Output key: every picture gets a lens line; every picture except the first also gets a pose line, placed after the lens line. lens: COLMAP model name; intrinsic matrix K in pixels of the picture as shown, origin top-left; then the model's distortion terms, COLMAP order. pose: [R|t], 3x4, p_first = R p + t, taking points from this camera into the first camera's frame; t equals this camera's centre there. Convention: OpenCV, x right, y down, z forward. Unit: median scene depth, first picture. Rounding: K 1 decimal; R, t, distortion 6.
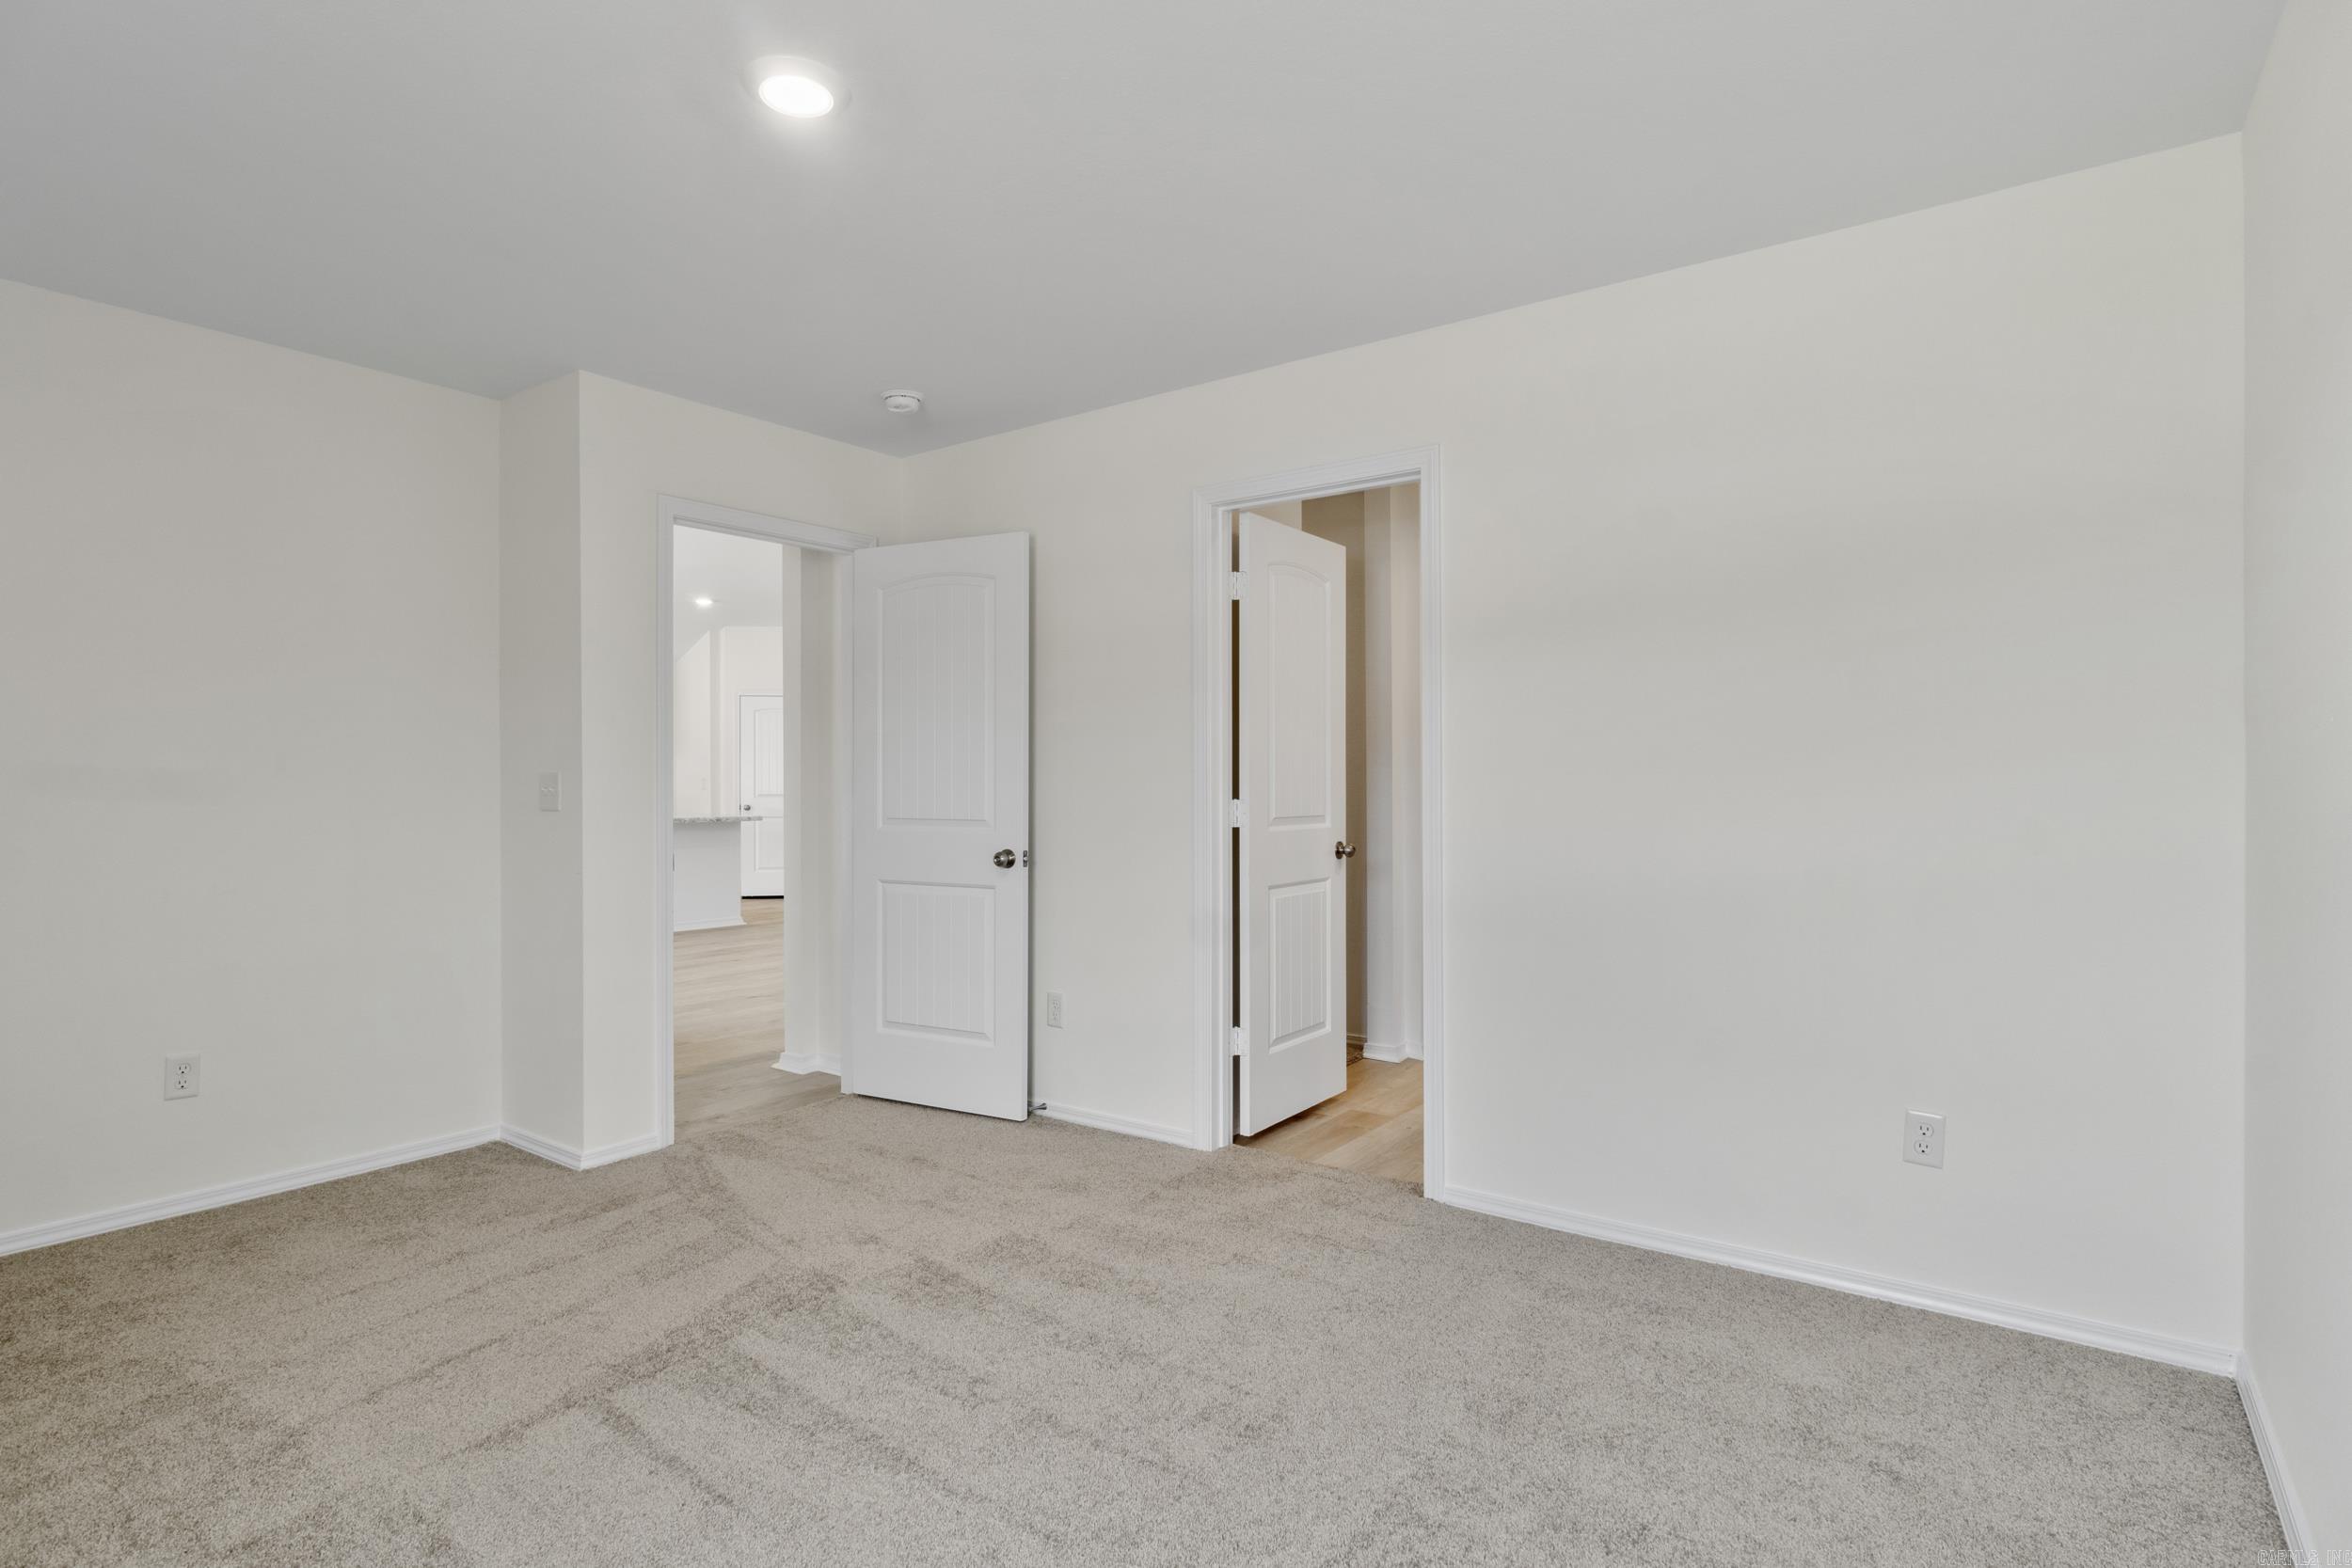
lens RADIAL K [[1205.3, 0, 1176.9], [0, 1205.3, 781.1], [0, 0, 1]] dist [-0.000192, -0.000517]
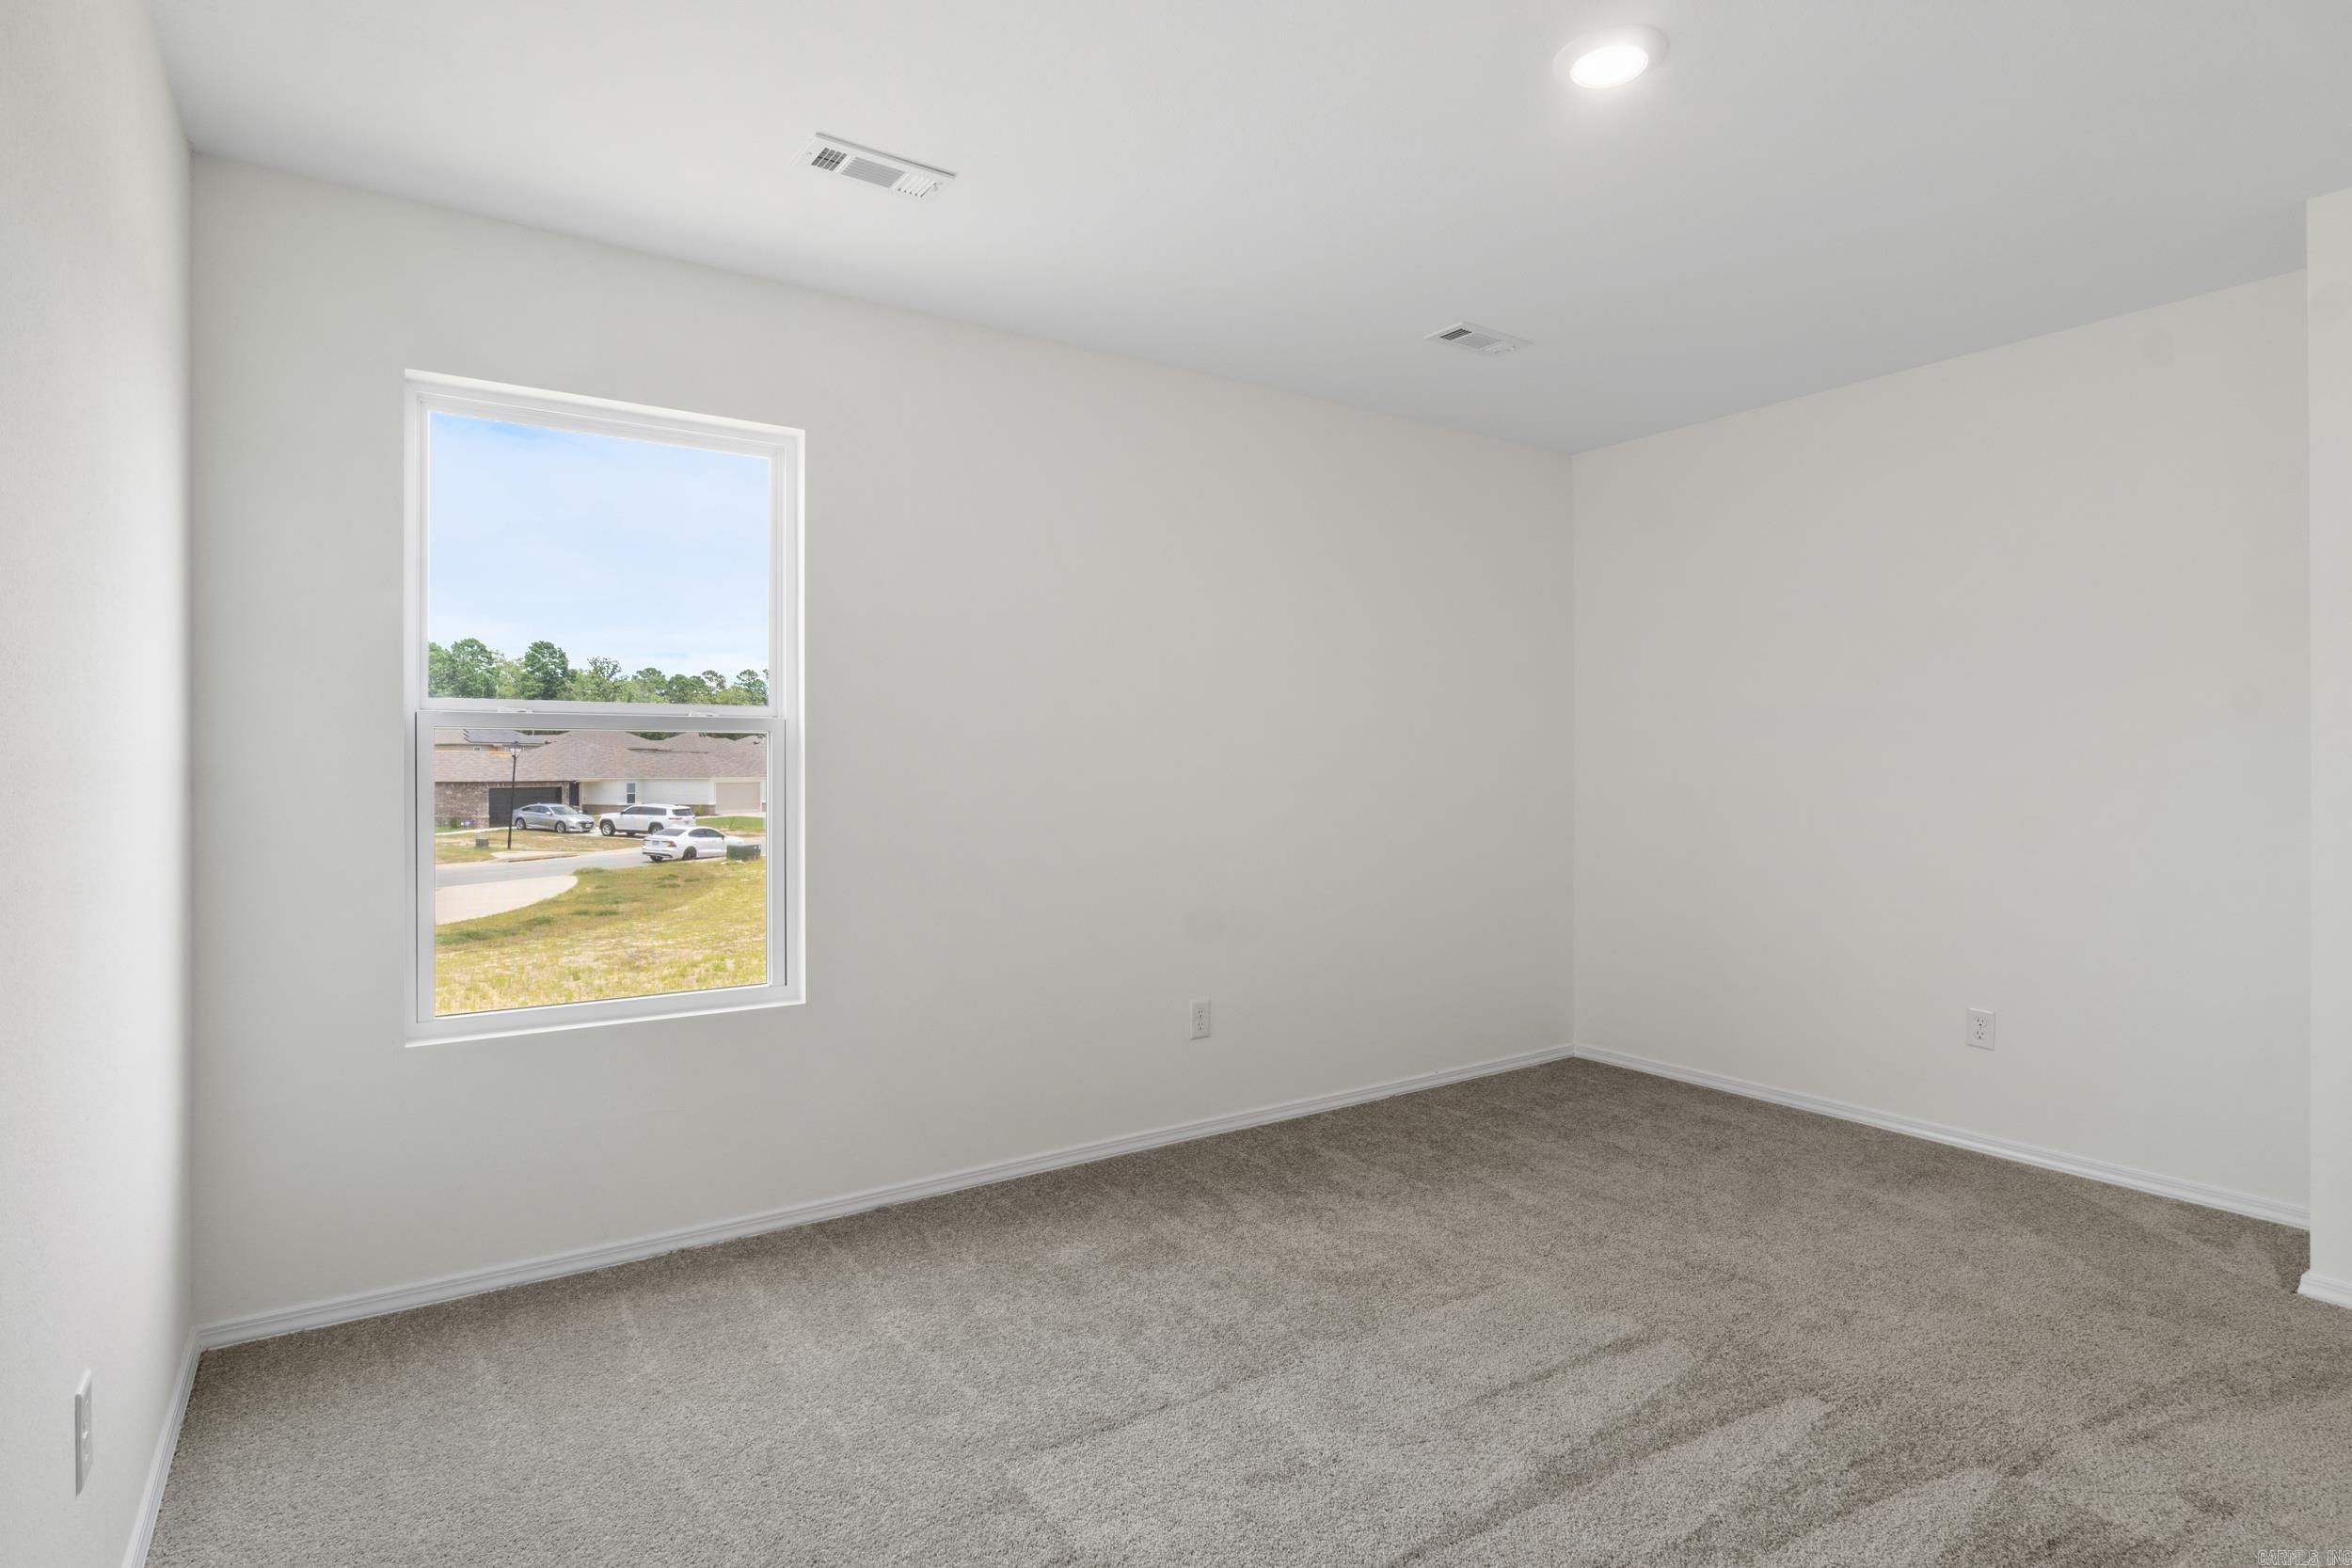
lens RADIAL K [[1205.3, 0, 1178.5], [0, 1205.3, 779.3], [0, 0, 1]] dist [-0.000192, -0.000517]
pose [[-0.348968, 0.015031, -0.937014, 0.538234], [0.009652, 0.999876, 0.012445, -0.019314], [0.937085, -0.004701, -0.349070, 0.716081]]
